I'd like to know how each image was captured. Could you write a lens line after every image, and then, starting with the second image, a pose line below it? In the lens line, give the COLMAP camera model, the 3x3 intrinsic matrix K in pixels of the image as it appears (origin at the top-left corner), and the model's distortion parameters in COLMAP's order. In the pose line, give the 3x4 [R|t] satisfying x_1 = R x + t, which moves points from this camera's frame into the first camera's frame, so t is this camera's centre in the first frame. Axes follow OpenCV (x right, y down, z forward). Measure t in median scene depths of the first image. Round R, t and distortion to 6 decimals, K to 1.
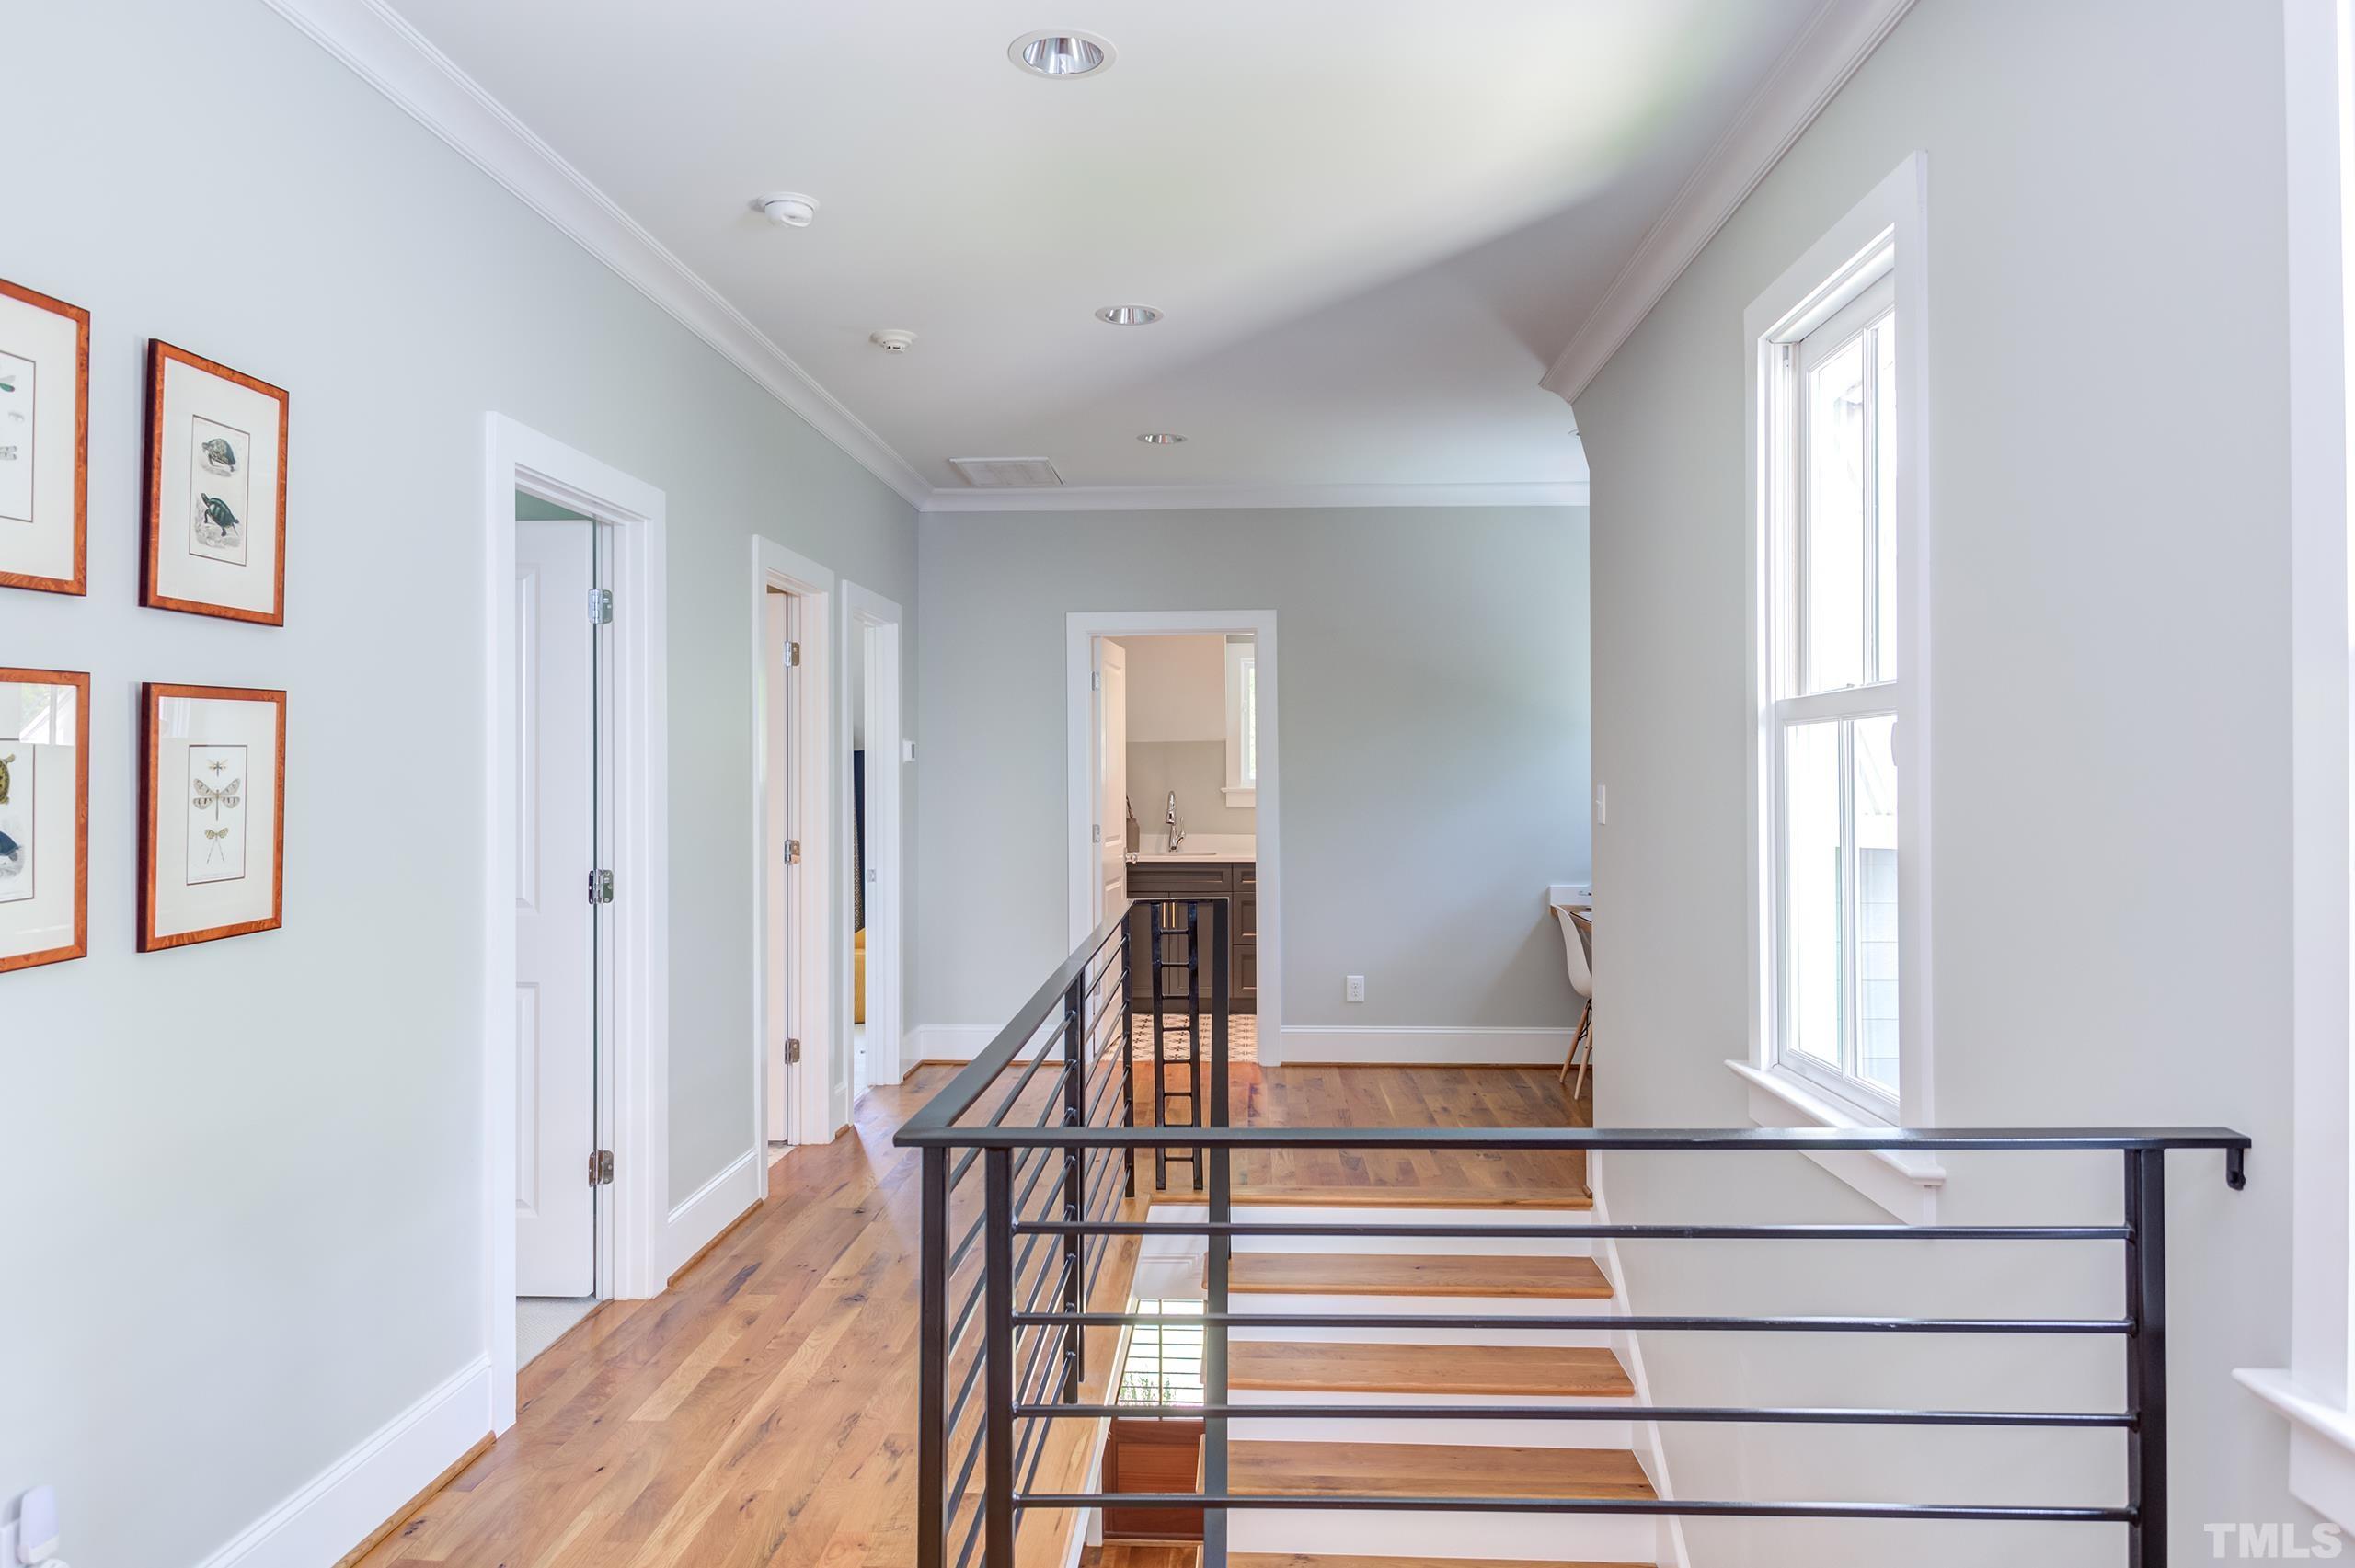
lens RADIAL K [[1189.6, 0, 1174.7], [0, 1189.6, 773.3], [0, 0, 1]] dist [0.024078, 0.000323]
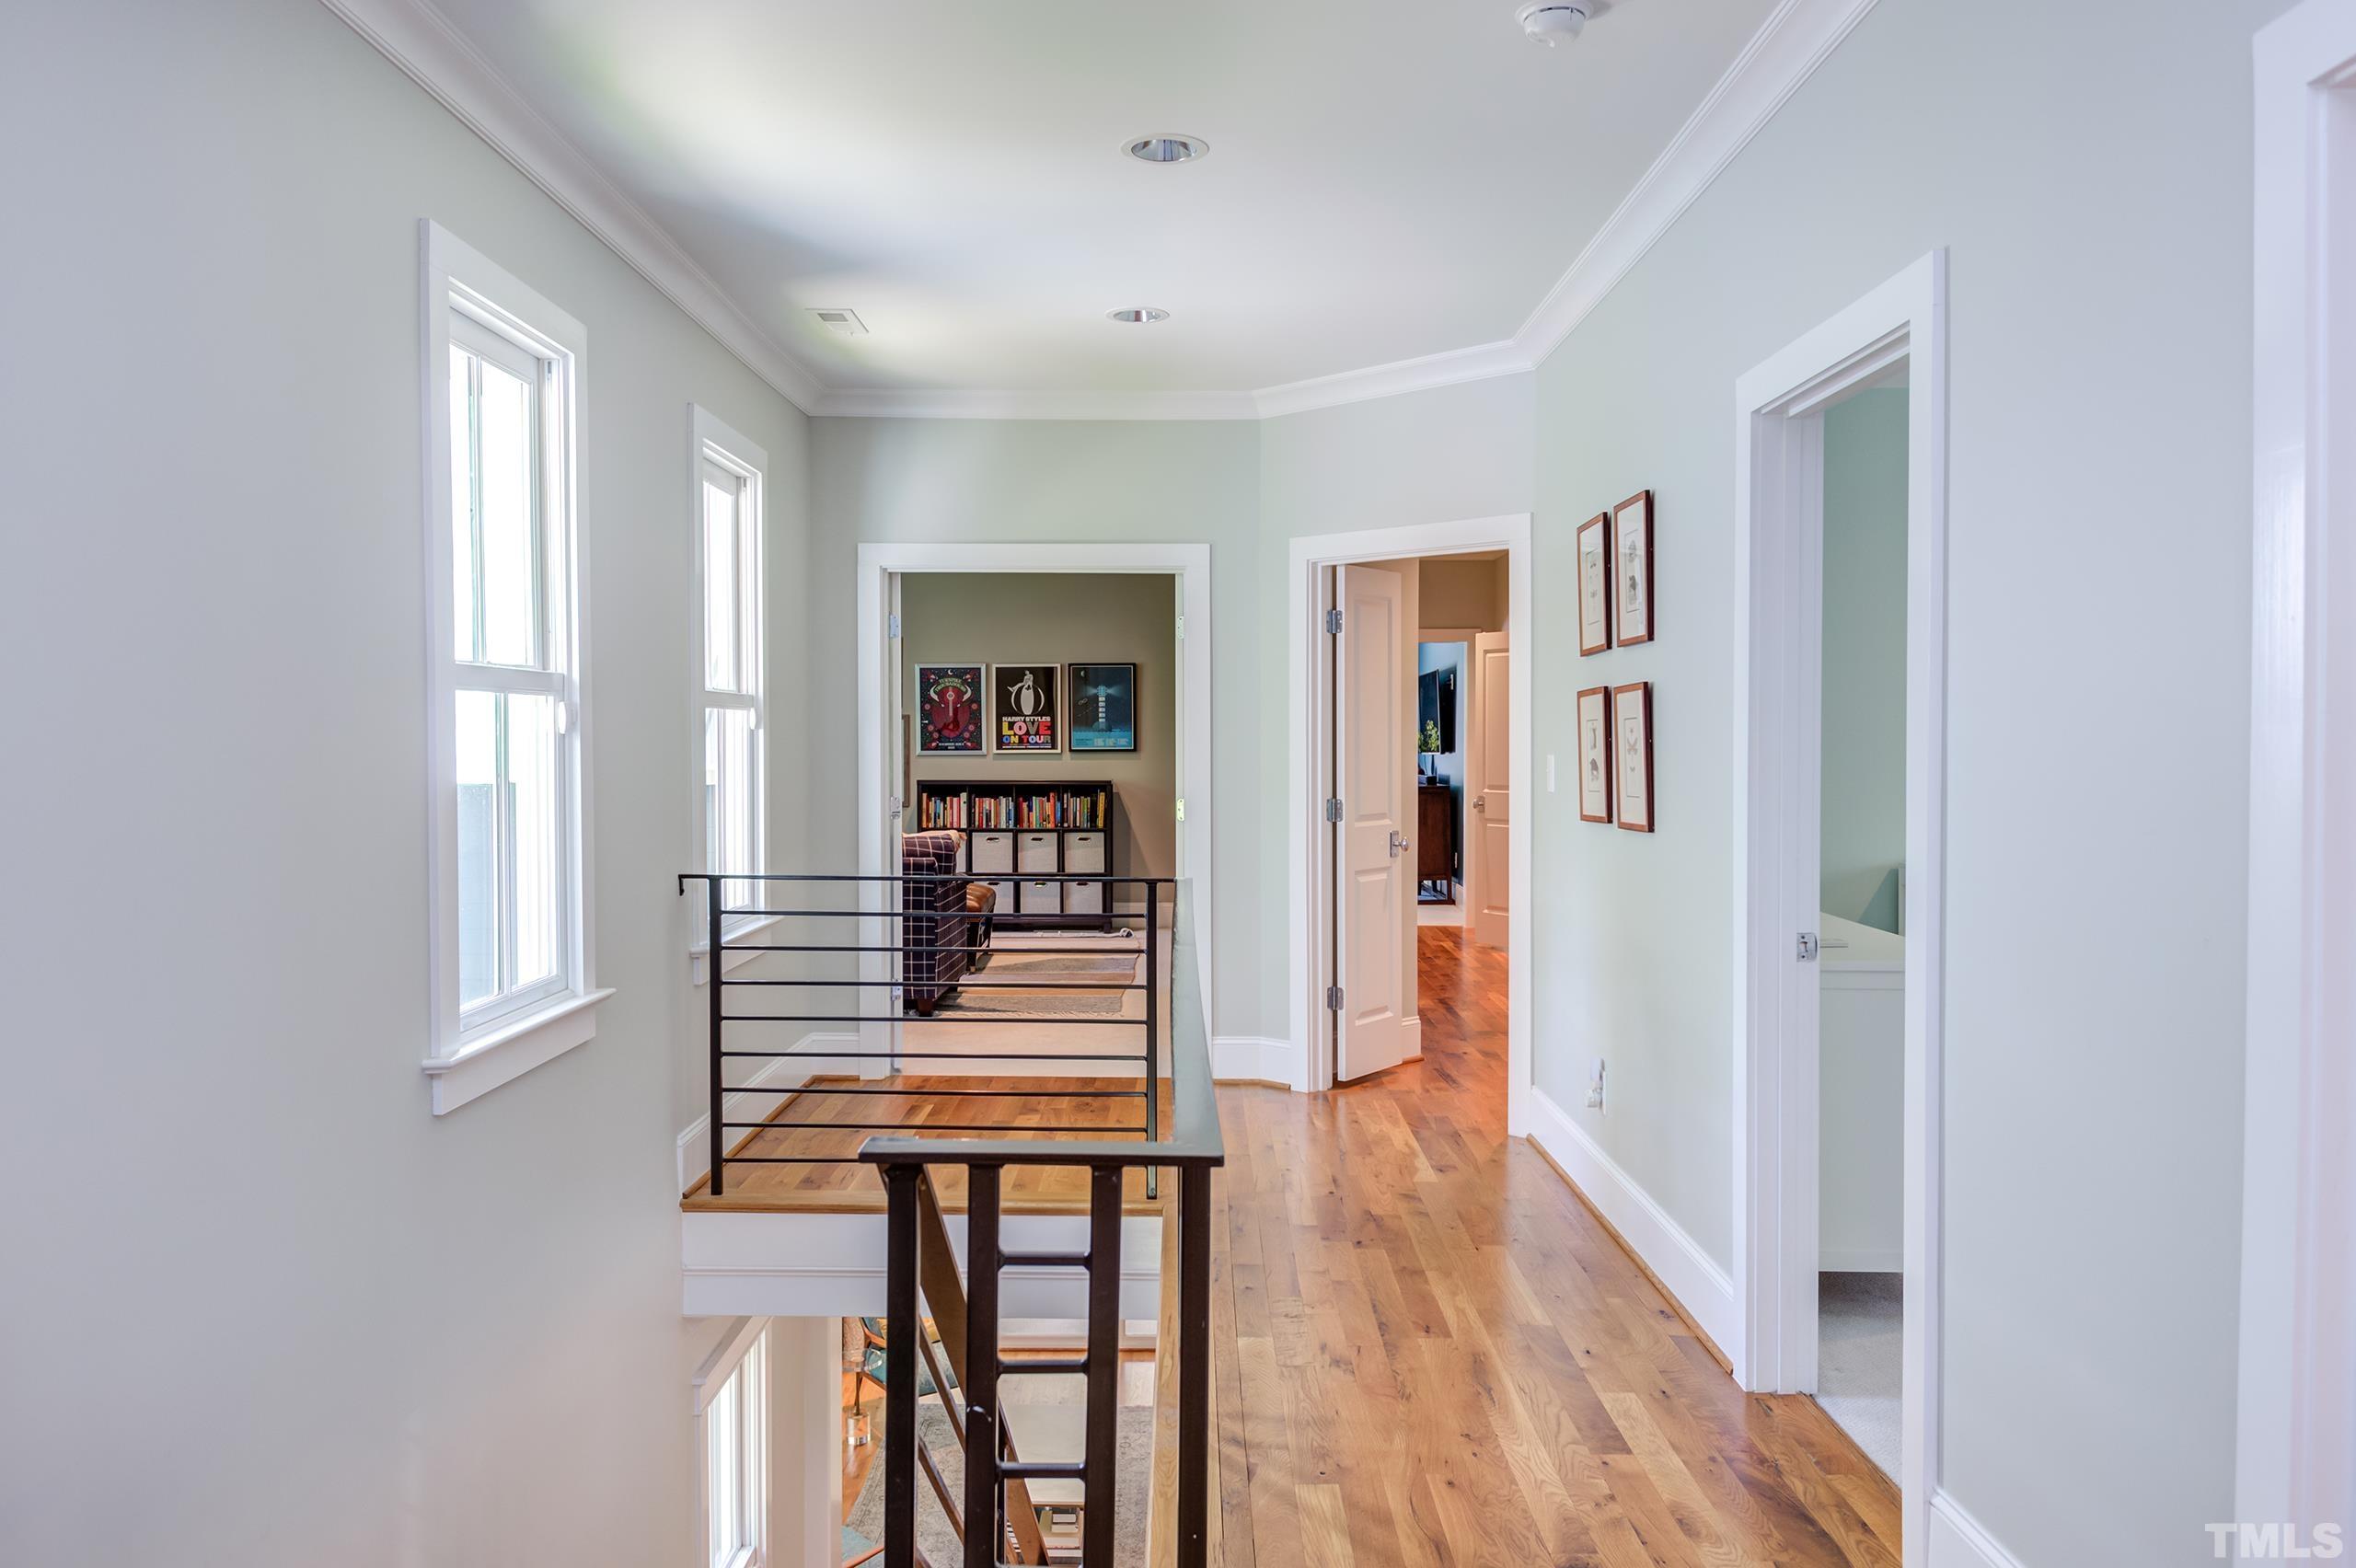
lens RADIAL K [[1190.2, 0, 1175.2], [0, 1190.2, 773.3], [0, 0, 1]] dist [0.024078, 0.000323]
pose [[-0.998408, 0.003679, -0.056286, -0.029972], [0.002623, 0.999819, 0.018821, 0.013762], [0.056345, 0.018643, -0.998237, 2.101862]]
